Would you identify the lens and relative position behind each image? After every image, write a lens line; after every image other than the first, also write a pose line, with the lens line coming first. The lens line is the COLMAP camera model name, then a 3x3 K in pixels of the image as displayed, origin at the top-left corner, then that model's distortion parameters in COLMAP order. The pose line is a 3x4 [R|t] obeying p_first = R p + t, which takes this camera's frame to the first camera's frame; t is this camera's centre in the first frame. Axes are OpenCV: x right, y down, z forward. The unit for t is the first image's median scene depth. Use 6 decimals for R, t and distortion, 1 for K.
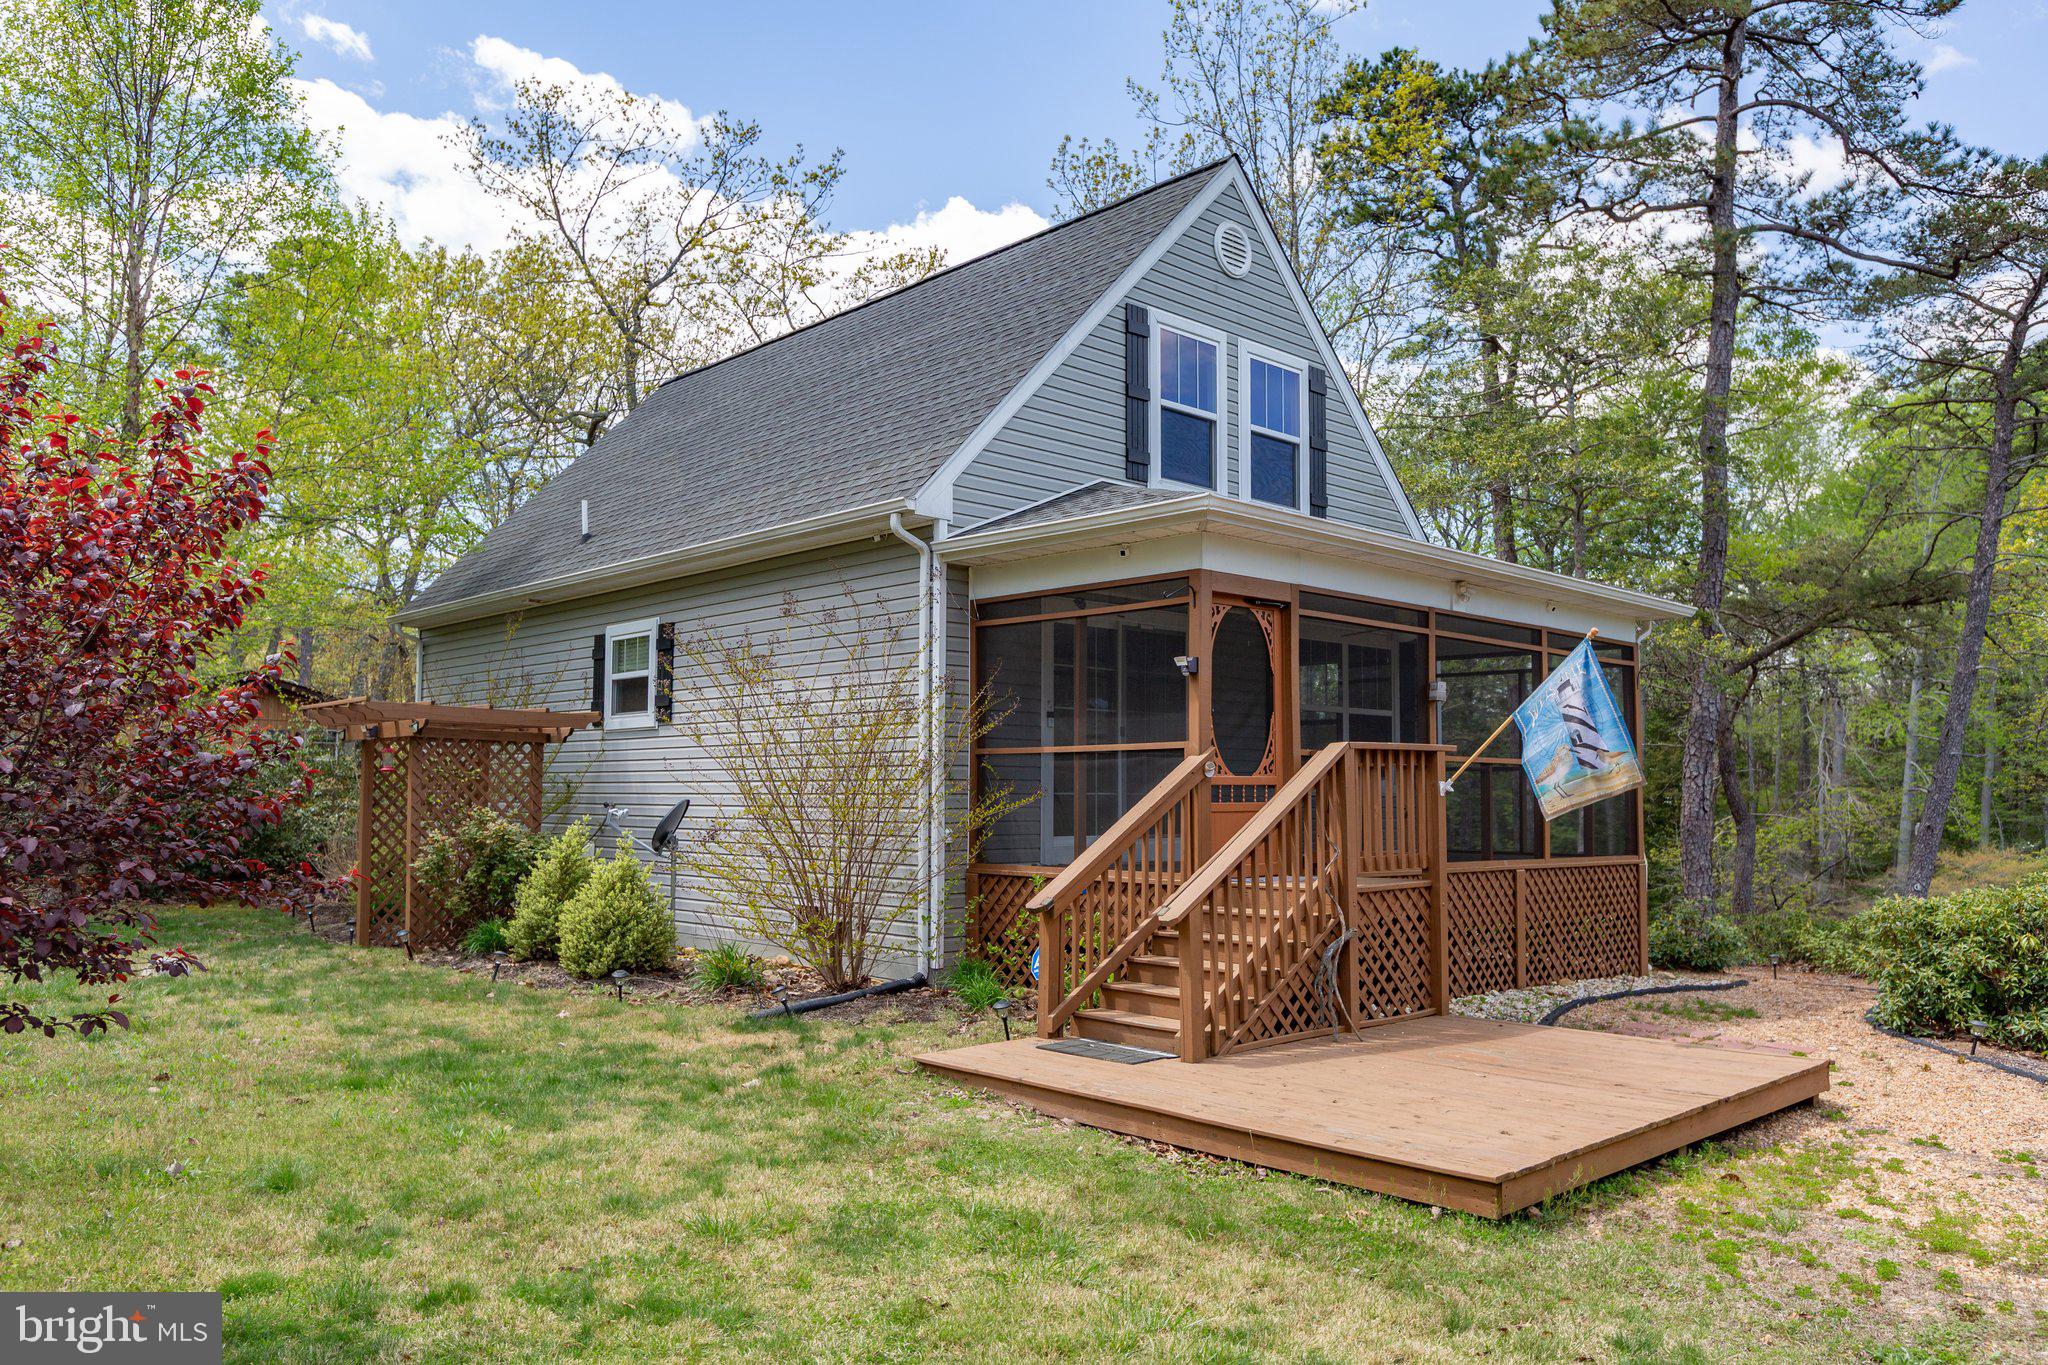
lens RADIAL K [[1486.3, 0, 1024.7], [0, 1486.3, 705.6], [0, 0, 1]] dist [0.007338, 0.001684]
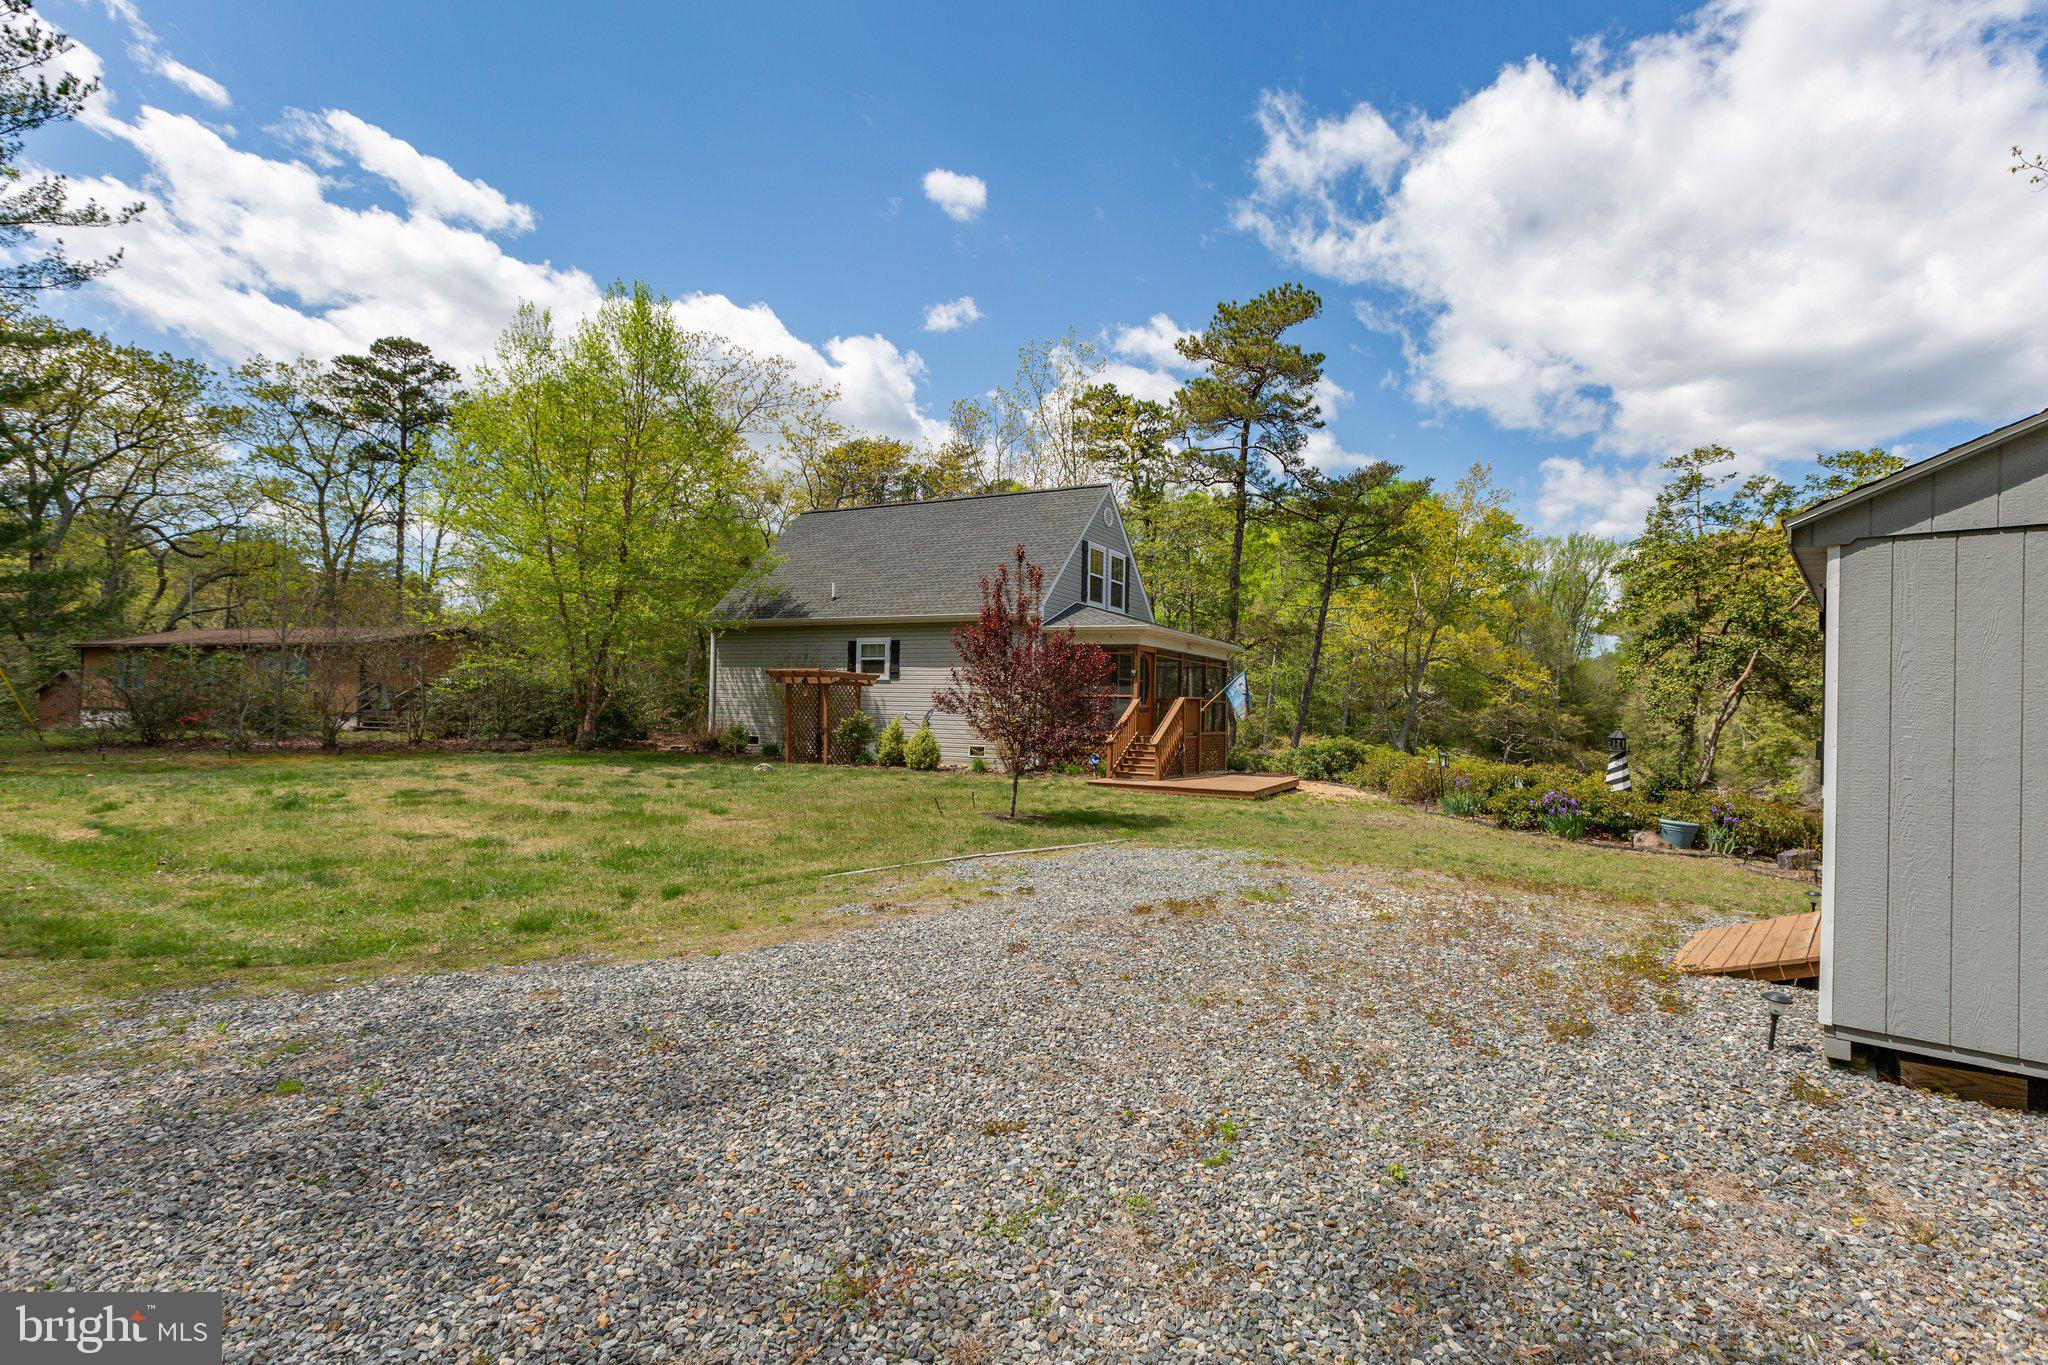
lens RADIAL K [[961.4, 0, 1090.8], [0, 961.4, 681.8], [0, 0, 1]] dist [-0.002221, -0.000264]
pose [[0.934124, 0.025376, 0.356045, -0.545740], [-0.038541, 0.998809, 0.029930, -0.048971], [-0.354862, -0.041680, 0.933989, -0.725191]]
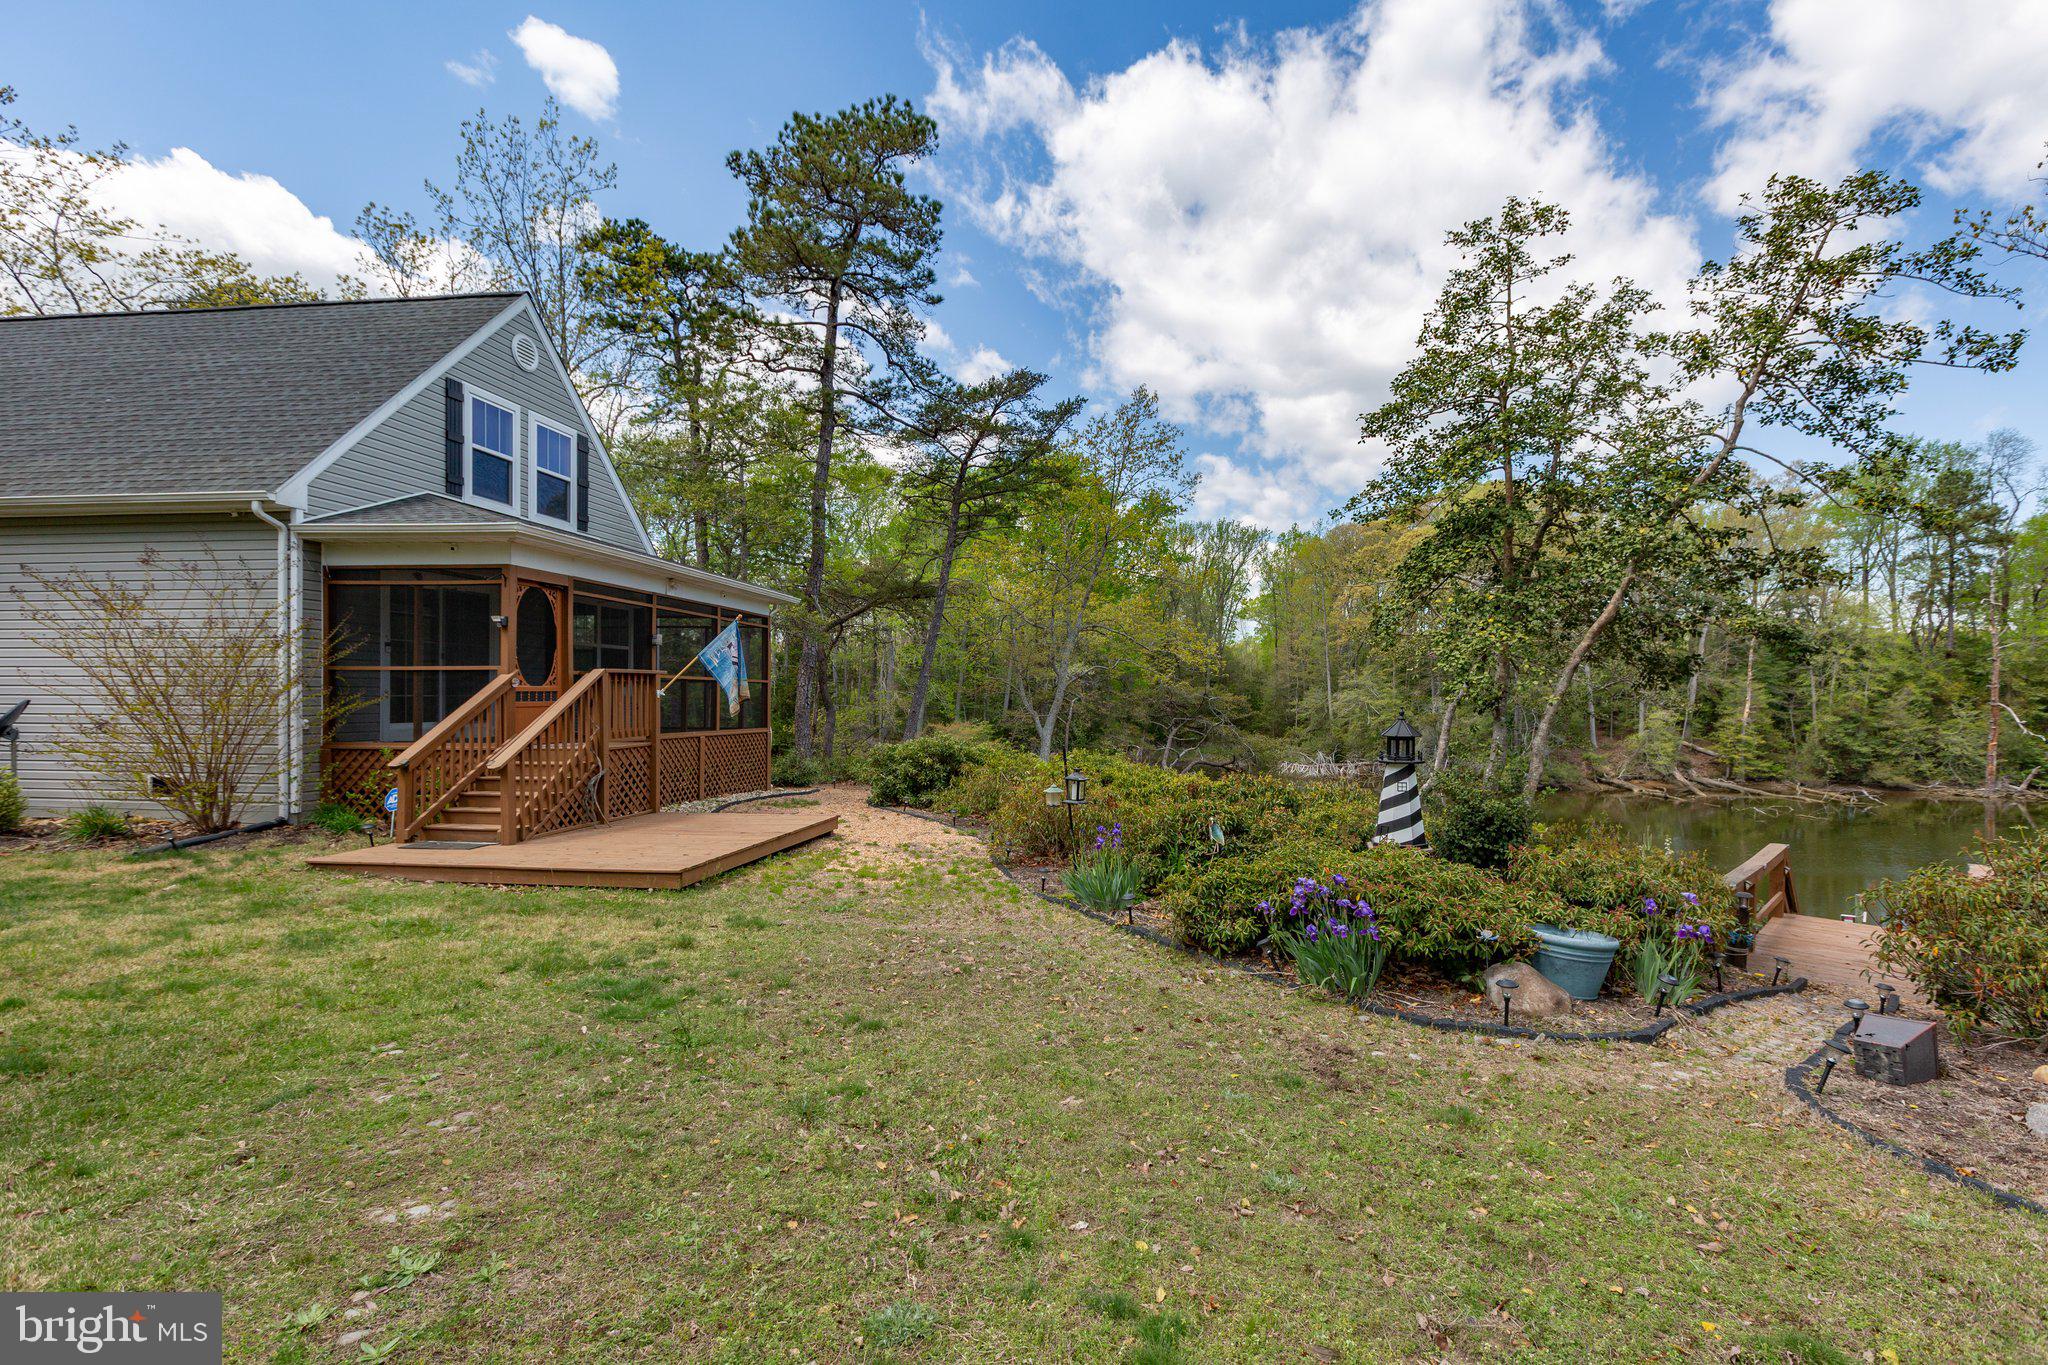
lens RADIAL K [[945.6, 0, 1103.5], [0, 945.6, 694.7], [0, 0, 1]] dist [-0.000200, 0.000736]
pose [[0.757135, 0.001783, 0.653255, -0.052771], [-0.042167, 0.998044, 0.046149, -0.015746], [-0.651895, -0.062487, 0.755730, -0.191973]]
